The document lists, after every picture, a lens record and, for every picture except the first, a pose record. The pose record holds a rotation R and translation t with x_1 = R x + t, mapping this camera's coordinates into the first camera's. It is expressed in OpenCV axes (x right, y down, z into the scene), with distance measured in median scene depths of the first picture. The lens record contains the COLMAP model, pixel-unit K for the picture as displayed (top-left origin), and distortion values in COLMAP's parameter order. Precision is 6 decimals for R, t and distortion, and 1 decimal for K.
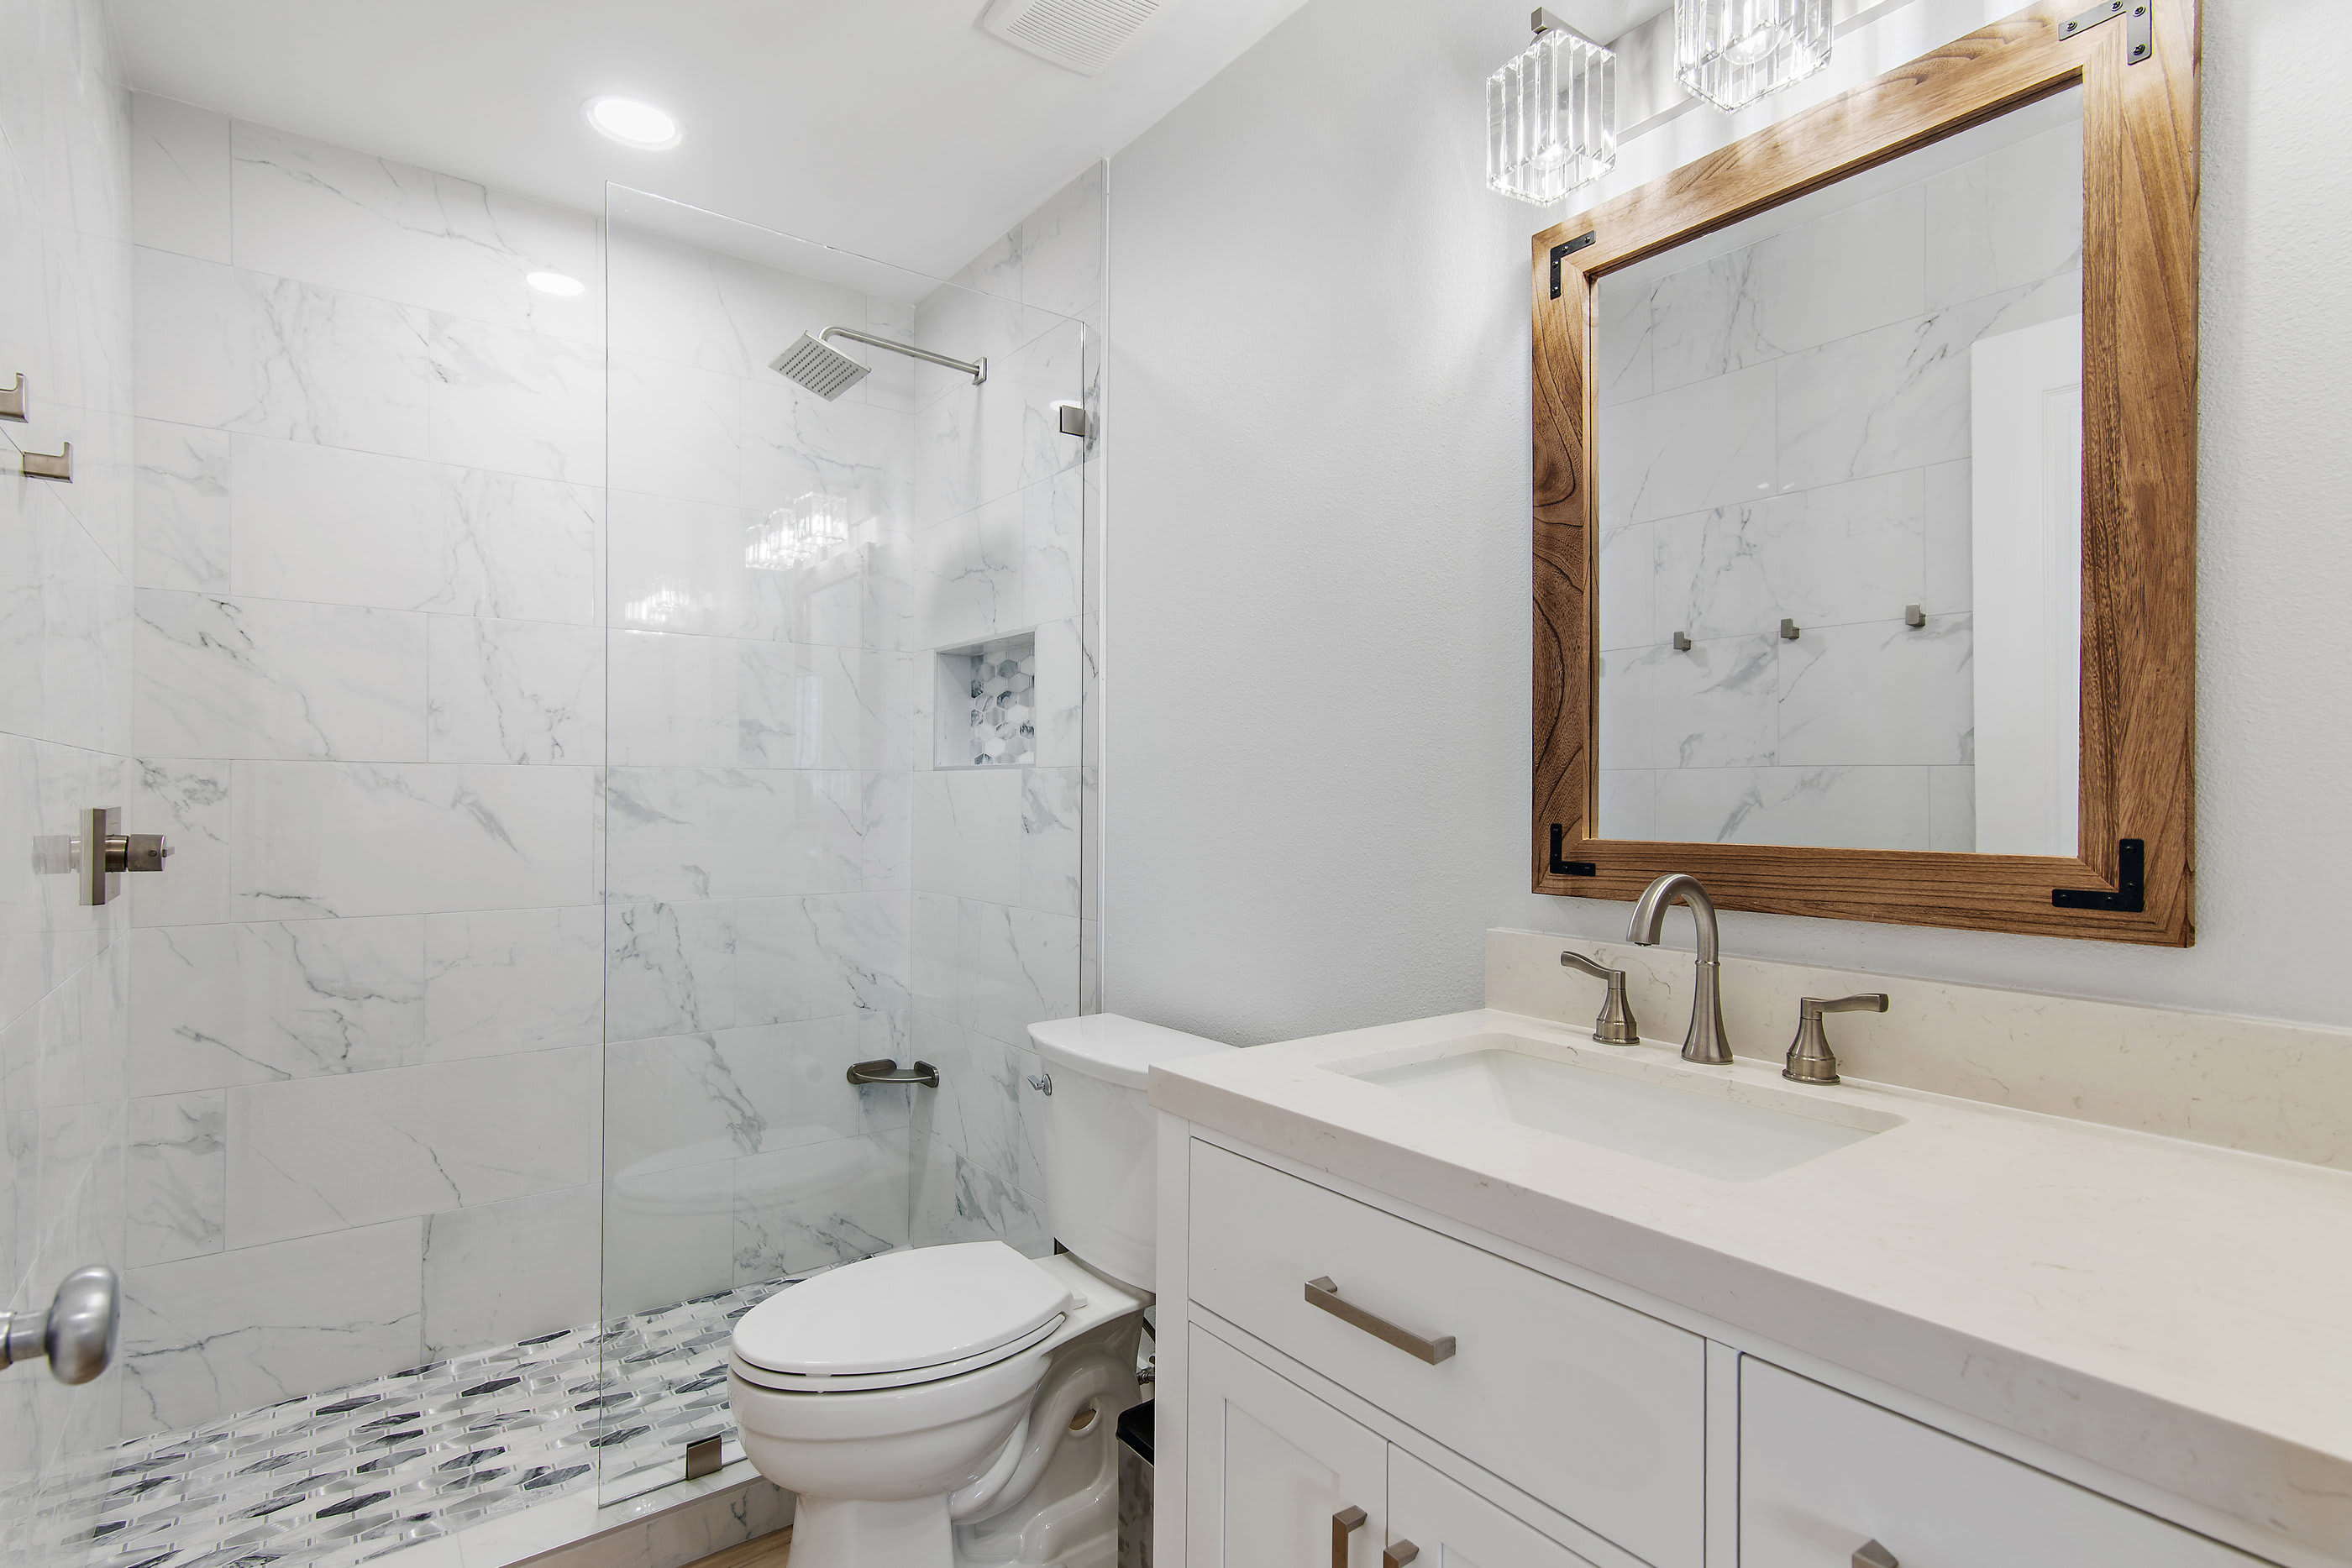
lens RADIAL K [[1143.8, 0, 1176.0], [0, 1143.8, 784.0], [0, 0, 1]] dist [0.085853, 0.000016]
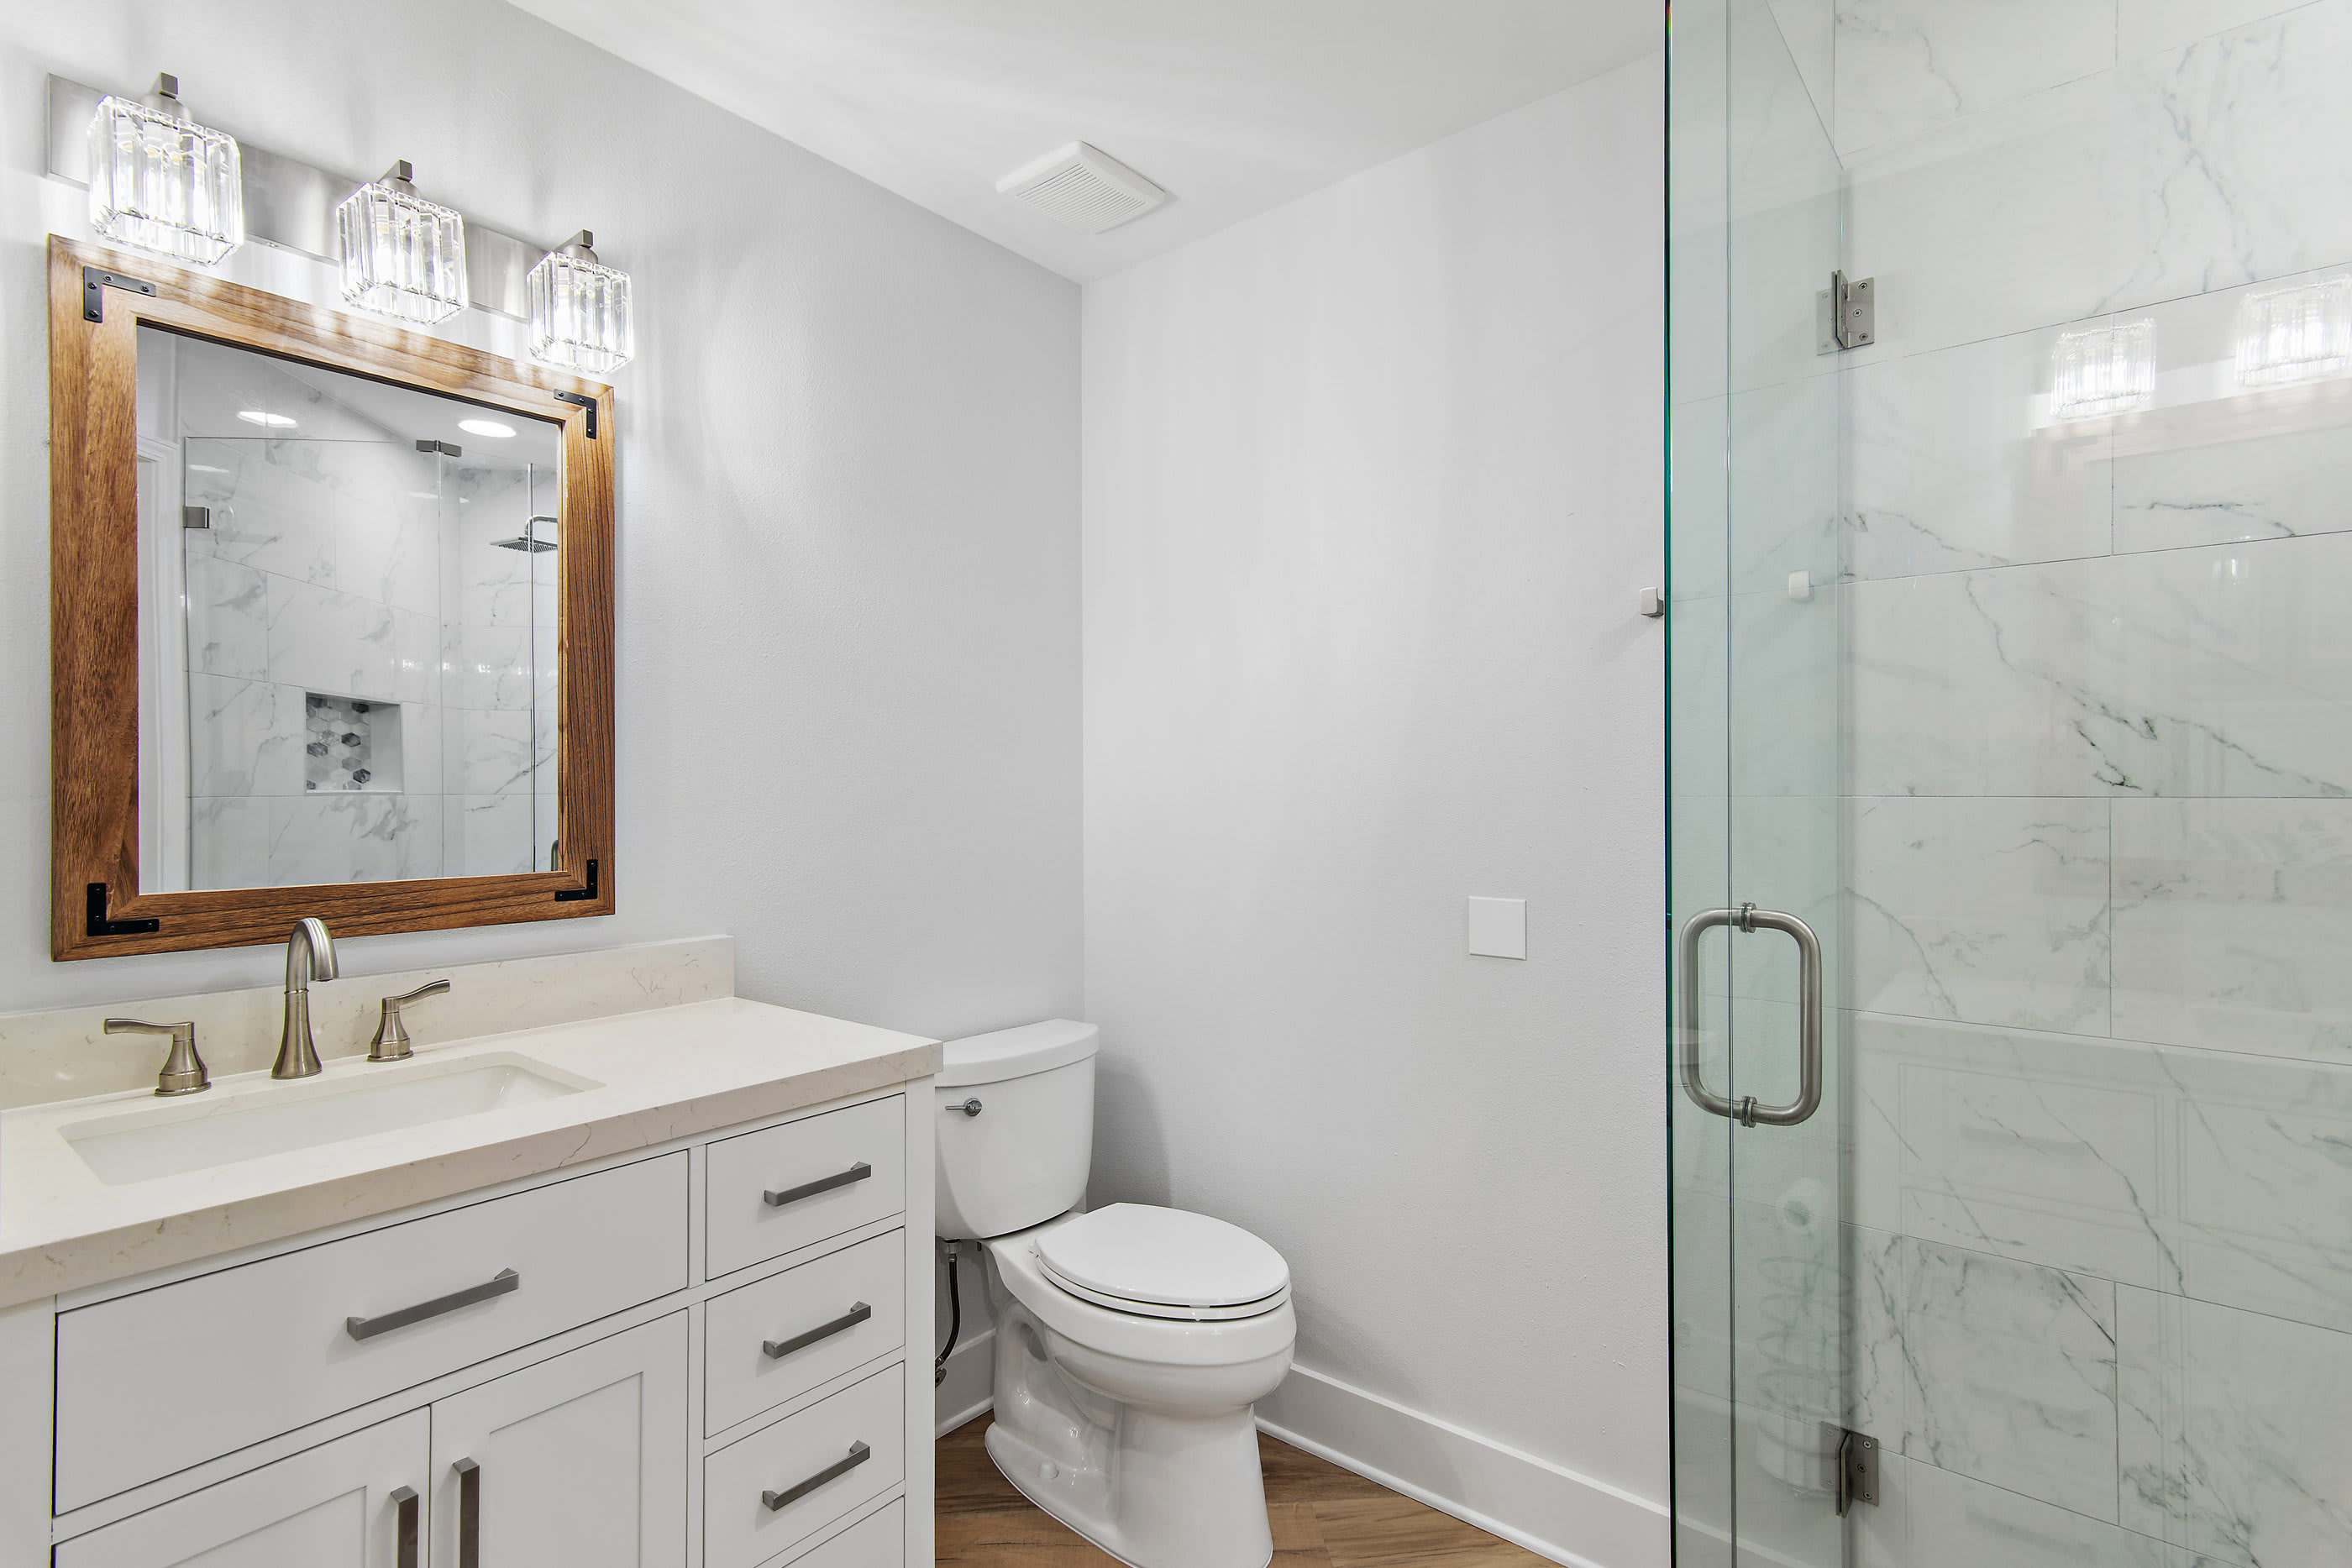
lens RADIAL K [[1108.6, 0, 1176.0], [0, 1108.6, 784.0], [0, 0, 1]] dist [-0.000347, -0.000099]
pose [[-0.219002, 0.005877, 0.975707, -0.832815], [0.000233, 0.999982, -0.005971, -0.046426], [-0.975724, -0.001080, -0.219000, 0.394937]]
